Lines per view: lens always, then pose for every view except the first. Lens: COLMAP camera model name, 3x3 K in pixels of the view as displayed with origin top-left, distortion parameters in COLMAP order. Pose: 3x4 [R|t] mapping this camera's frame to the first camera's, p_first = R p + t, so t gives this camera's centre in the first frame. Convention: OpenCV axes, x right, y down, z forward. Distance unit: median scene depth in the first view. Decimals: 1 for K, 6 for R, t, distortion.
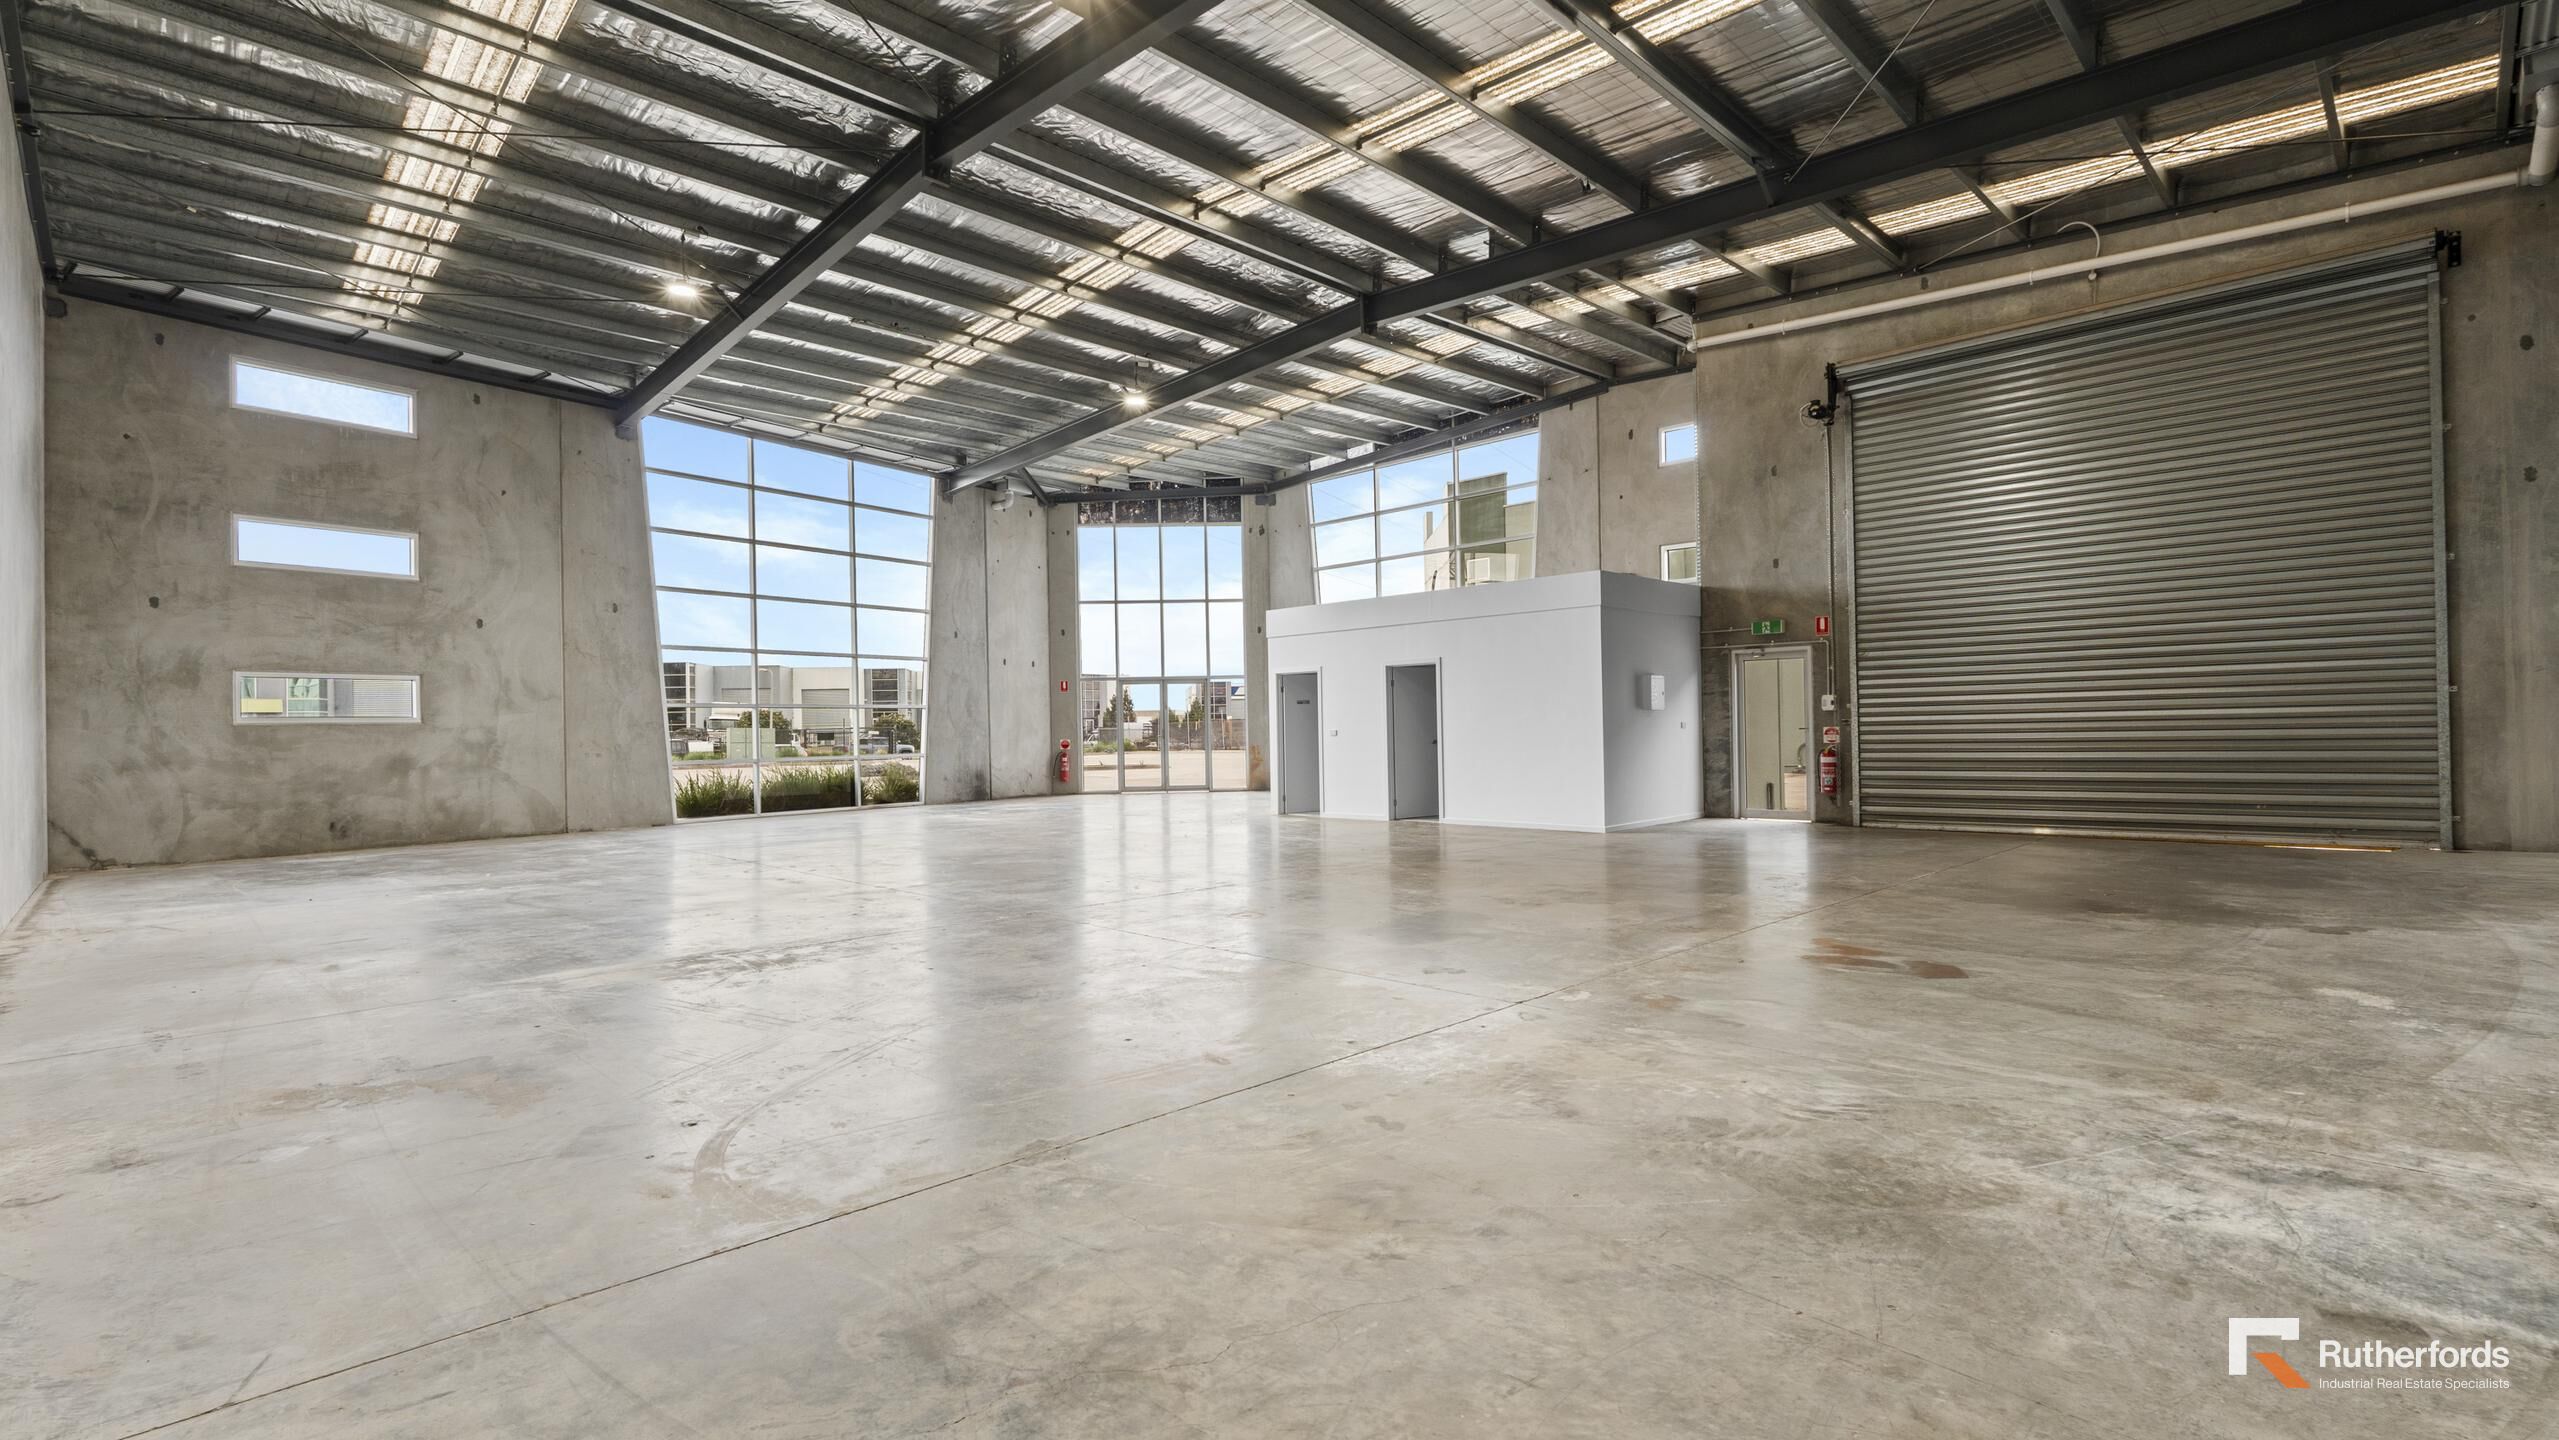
lens RADIAL K [[1167.4, 0, 1279.5], [0, 1167.4, 720.0], [0, 0, 1]] dist [-0.000762, -0.000409]
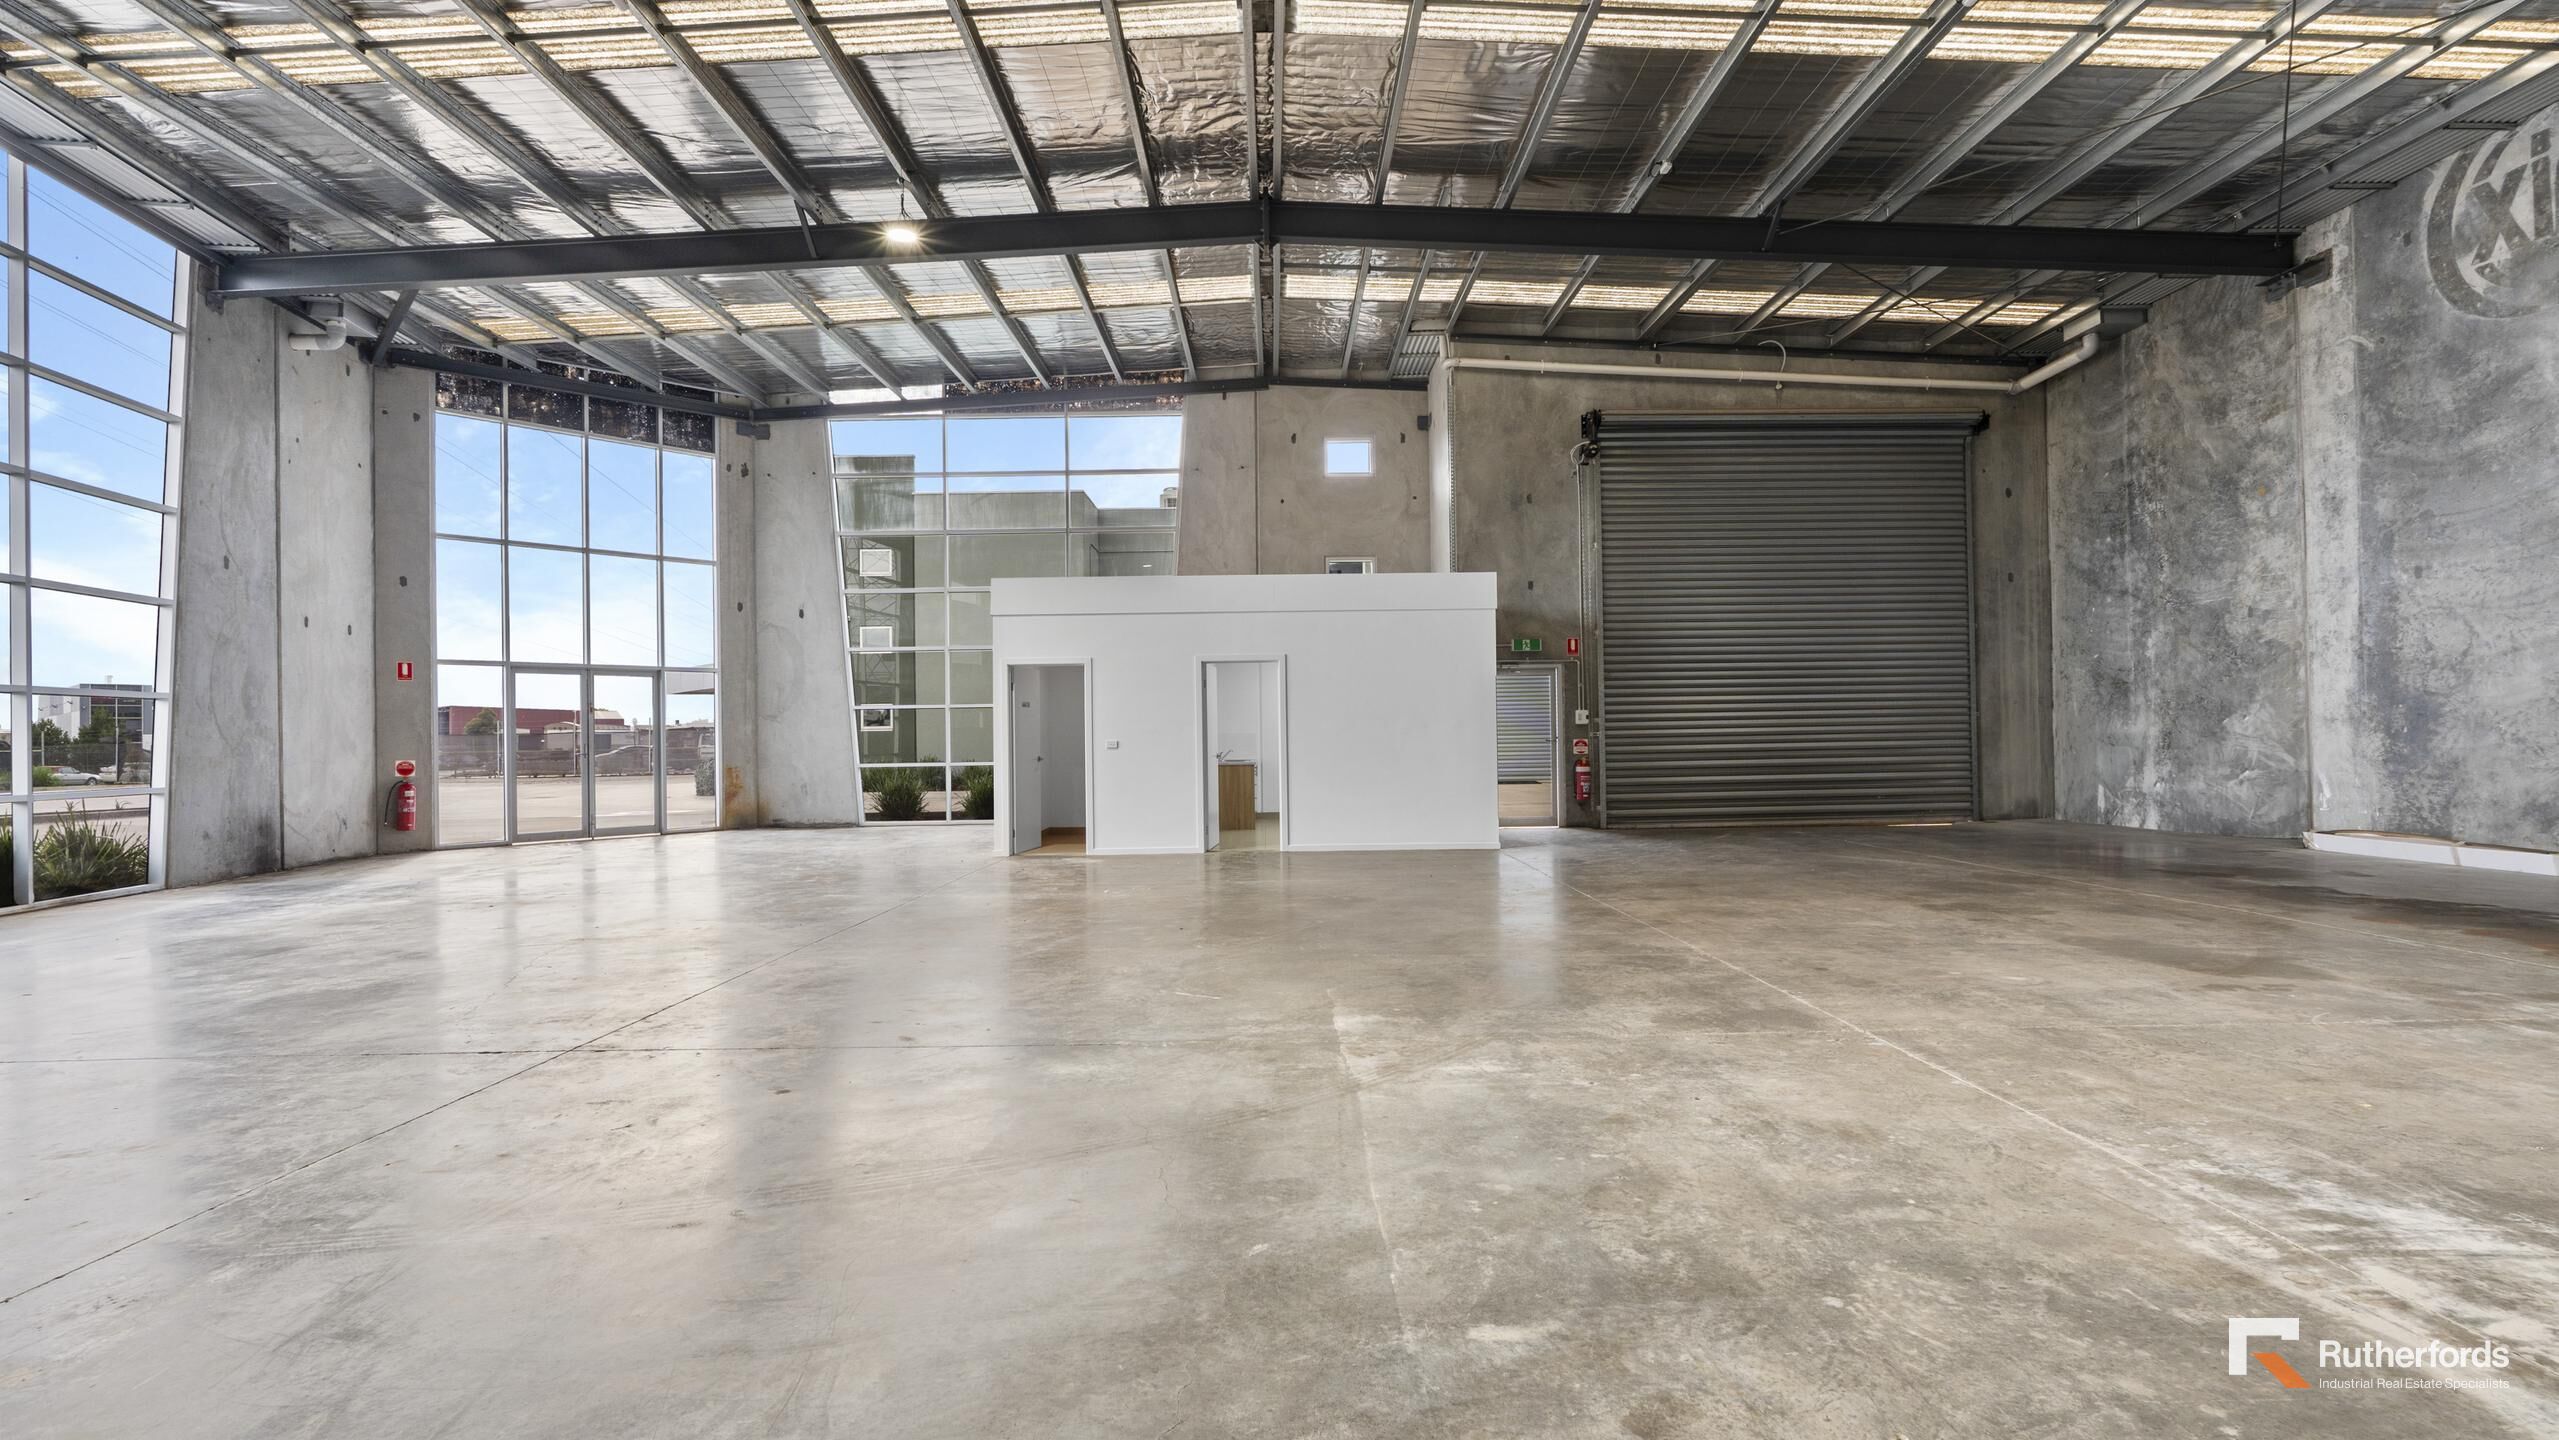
lens RADIAL K [[1107.5, 0, 1279.5], [0, 1107.5, 720.0], [0, 0, 1]] dist [-0.010163, 0.000052]
pose [[0.692247, 0.018926, 0.721413, -0.312278], [-0.003584, 0.999734, -0.022788, 0.008304], [-0.721652, 0.013189, 0.692130, 0.320872]]
